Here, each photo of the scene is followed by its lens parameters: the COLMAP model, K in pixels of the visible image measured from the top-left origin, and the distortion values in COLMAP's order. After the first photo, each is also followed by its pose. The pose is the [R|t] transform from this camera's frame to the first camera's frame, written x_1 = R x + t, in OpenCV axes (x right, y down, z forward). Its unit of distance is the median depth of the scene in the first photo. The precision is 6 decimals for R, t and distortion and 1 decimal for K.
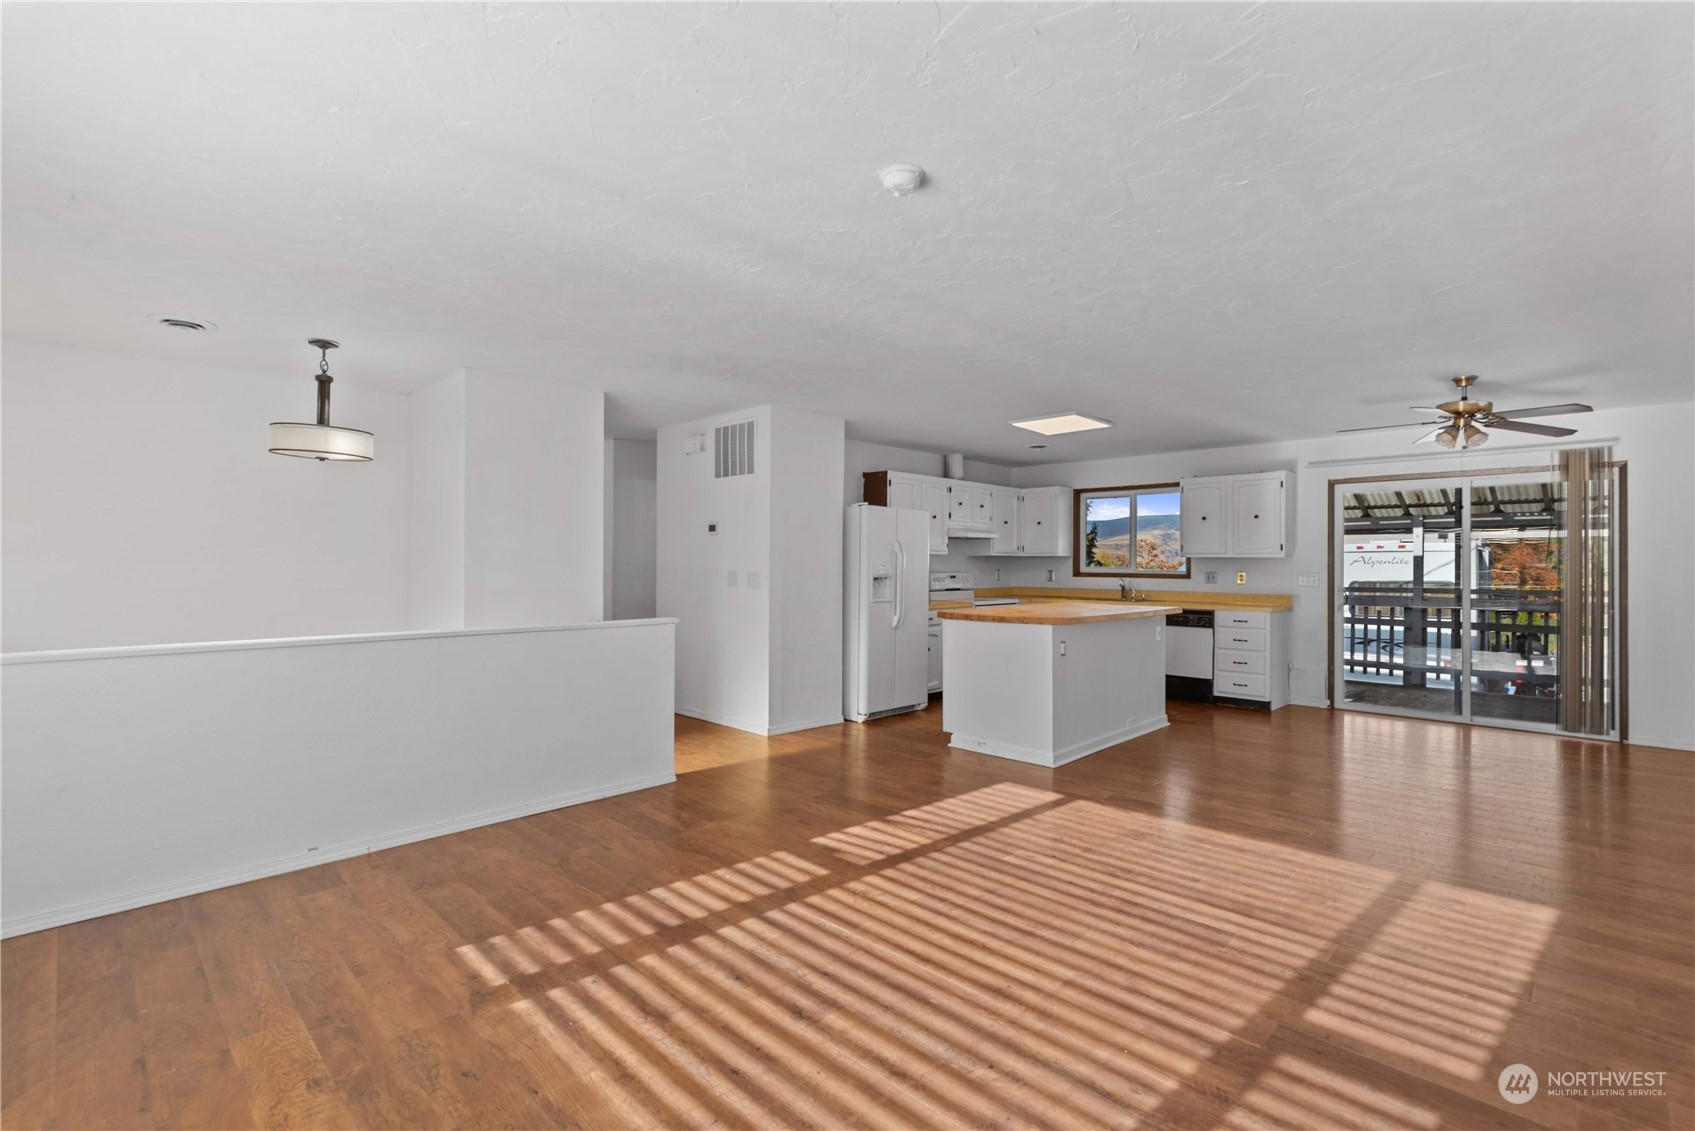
lens RADIAL K [[767.9, 0, 850.7], [0, 767.9, 564.8], [0, 0, 1]] dist [0.004935, 0.001060]
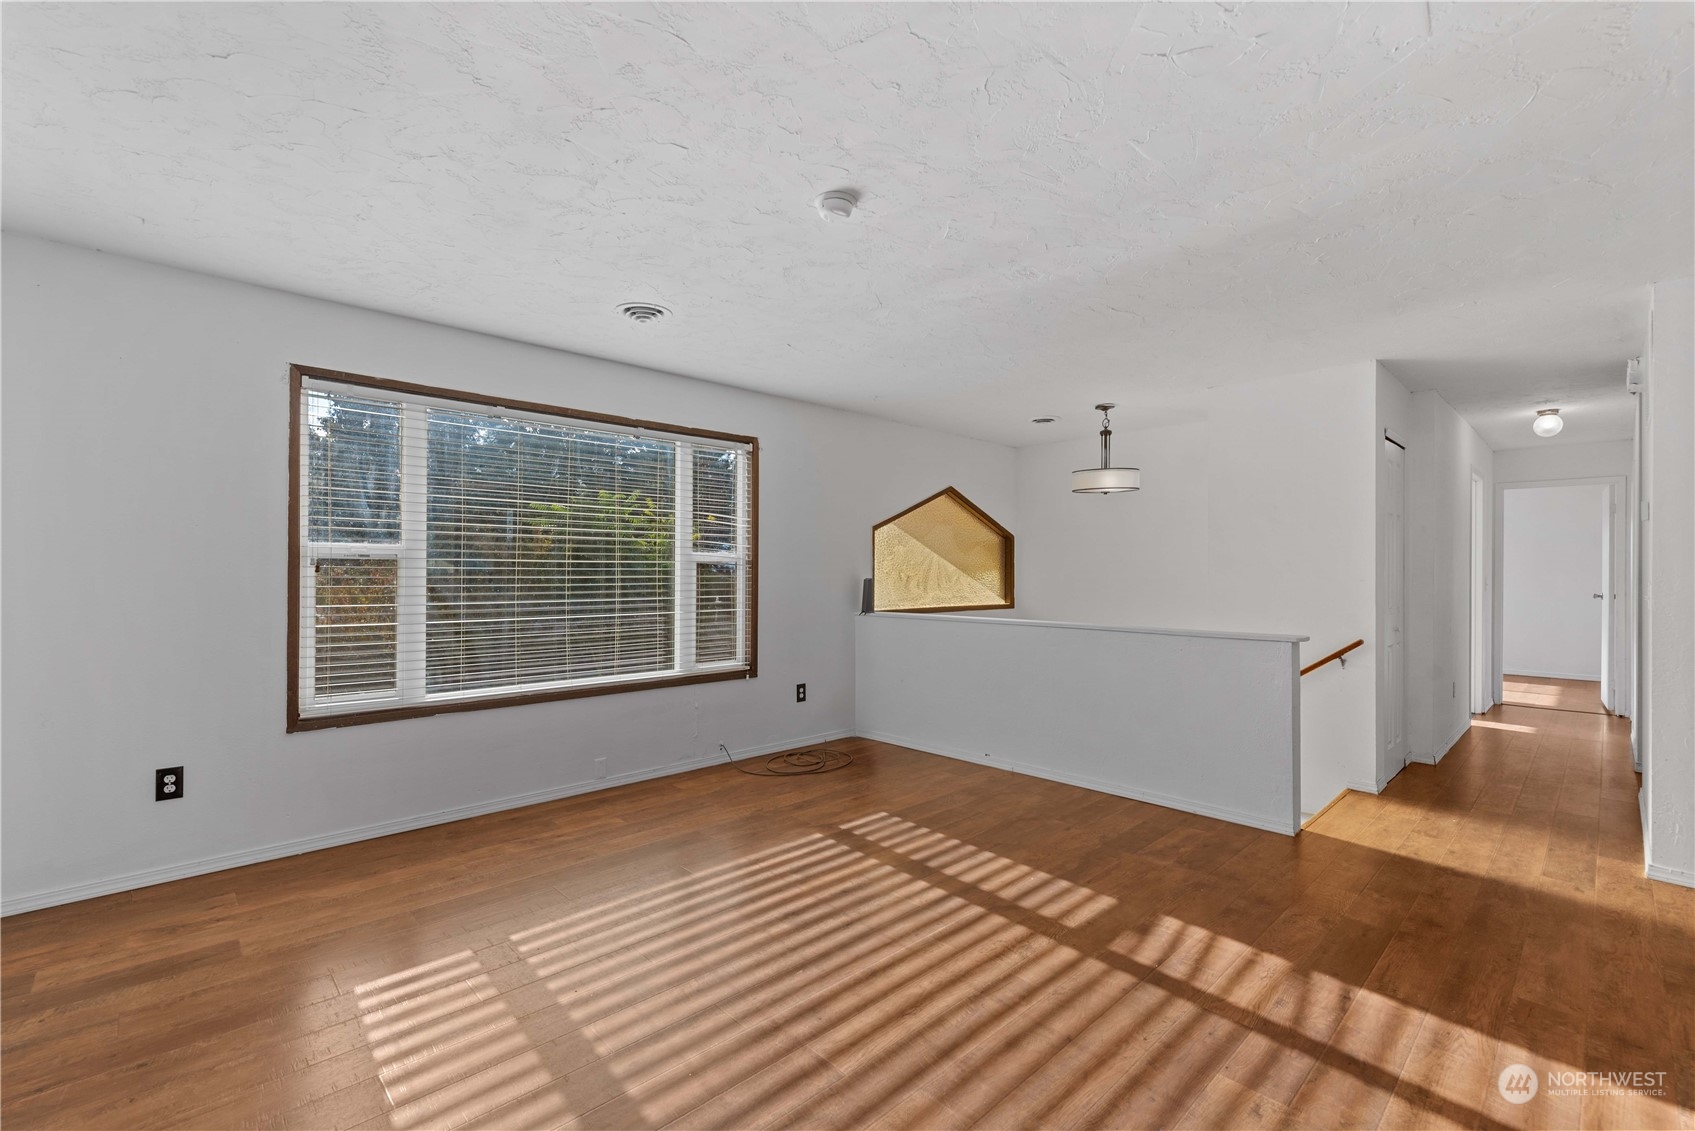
lens RADIAL K [[744.2, 0, 854.1], [0, 744.2, 568.1], [0, 0, 1]] dist [0.004137, -0.001396]
pose [[-0.027225, -0.007315, -0.999603, 0.657877], [-0.005564, 0.999959, -0.007166, 0.006194], [0.999614, 0.005367, -0.027264, 0.631224]]
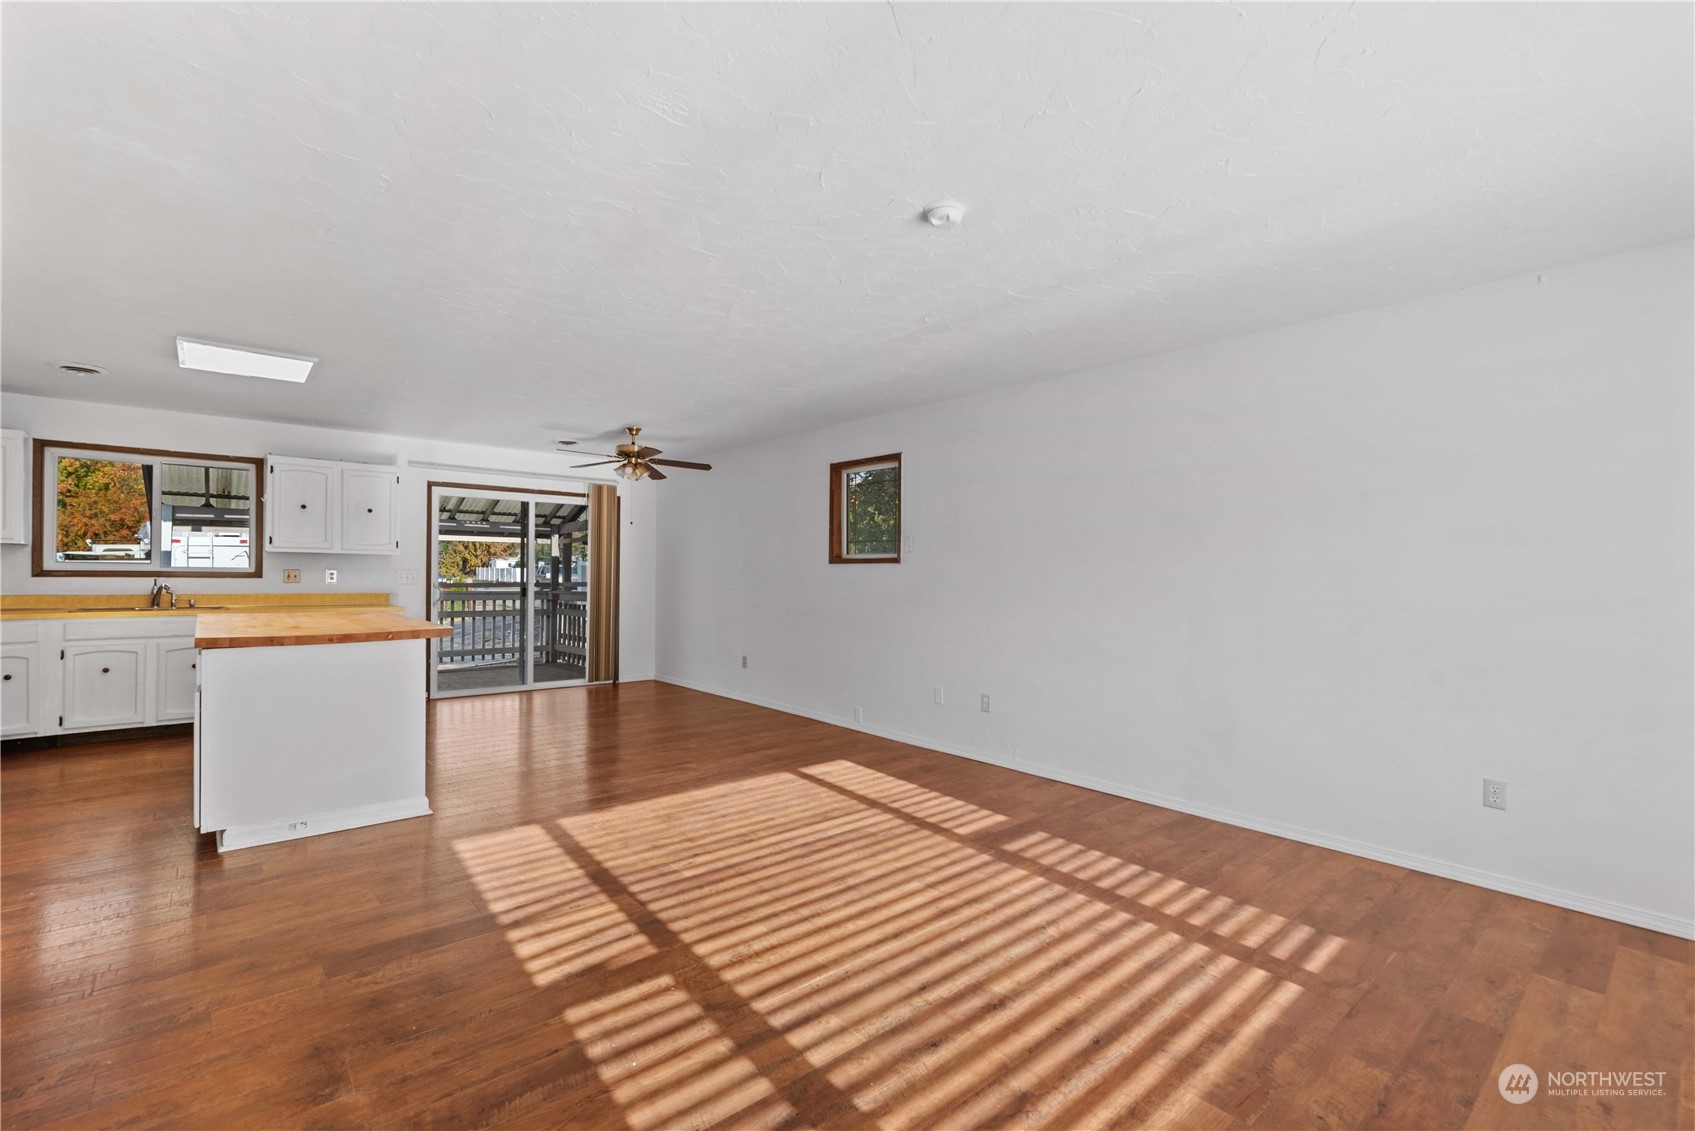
lens RADIAL K [[744.2, 0, 851.2], [0, 744.2, 574.0], [0, 0, 1]] dist [0.004137, -0.001396]
pose [[0.080927, -0.007333, 0.996693, -0.596113], [-0.012188, 0.999891, 0.008346, 0.000076], [-0.996645, -0.012823, 0.080829, 0.622697]]
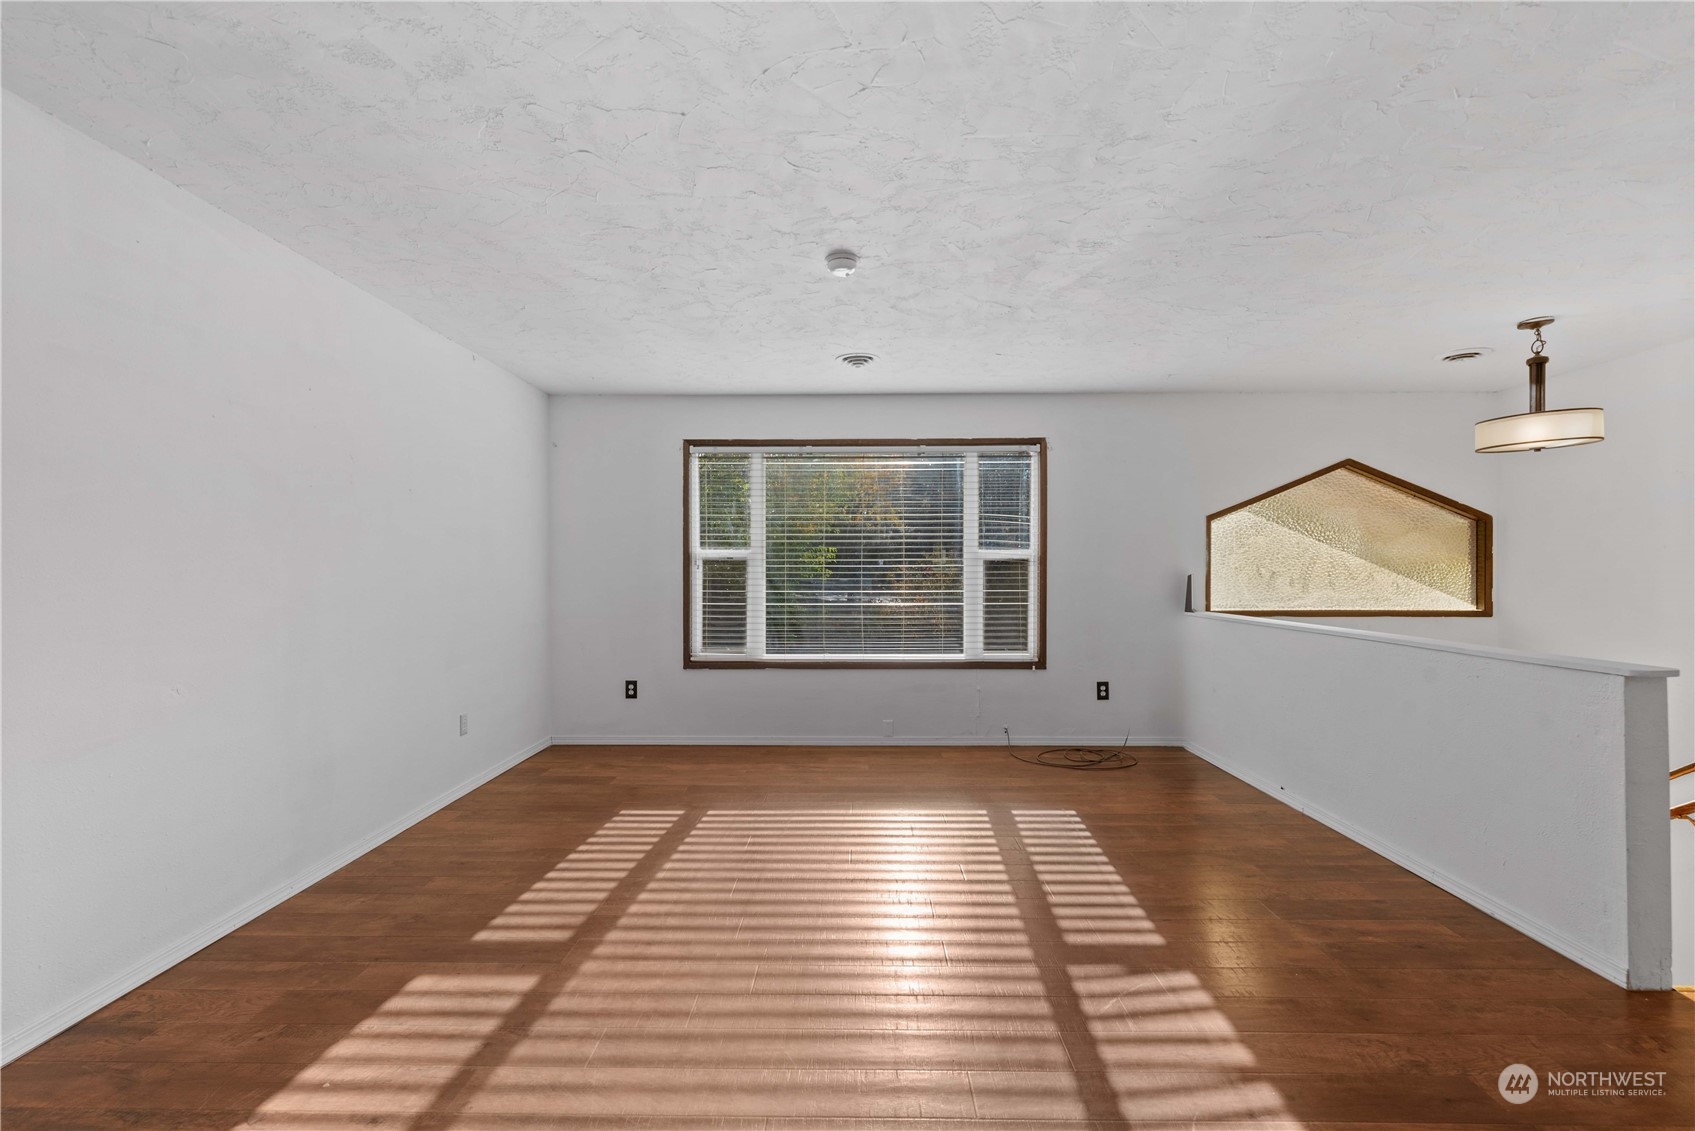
lens RADIAL K [[744.2, 0, 839.9], [0, 744.2, 571.8], [0, 0, 1]] dist [0.004137, -0.001396]
pose [[-0.729652, 0.000752, -0.683818, 0.553869], [-0.002157, 0.999992, 0.003401, 0.007808], [0.683815, 0.003956, -0.729644, 1.141672]]
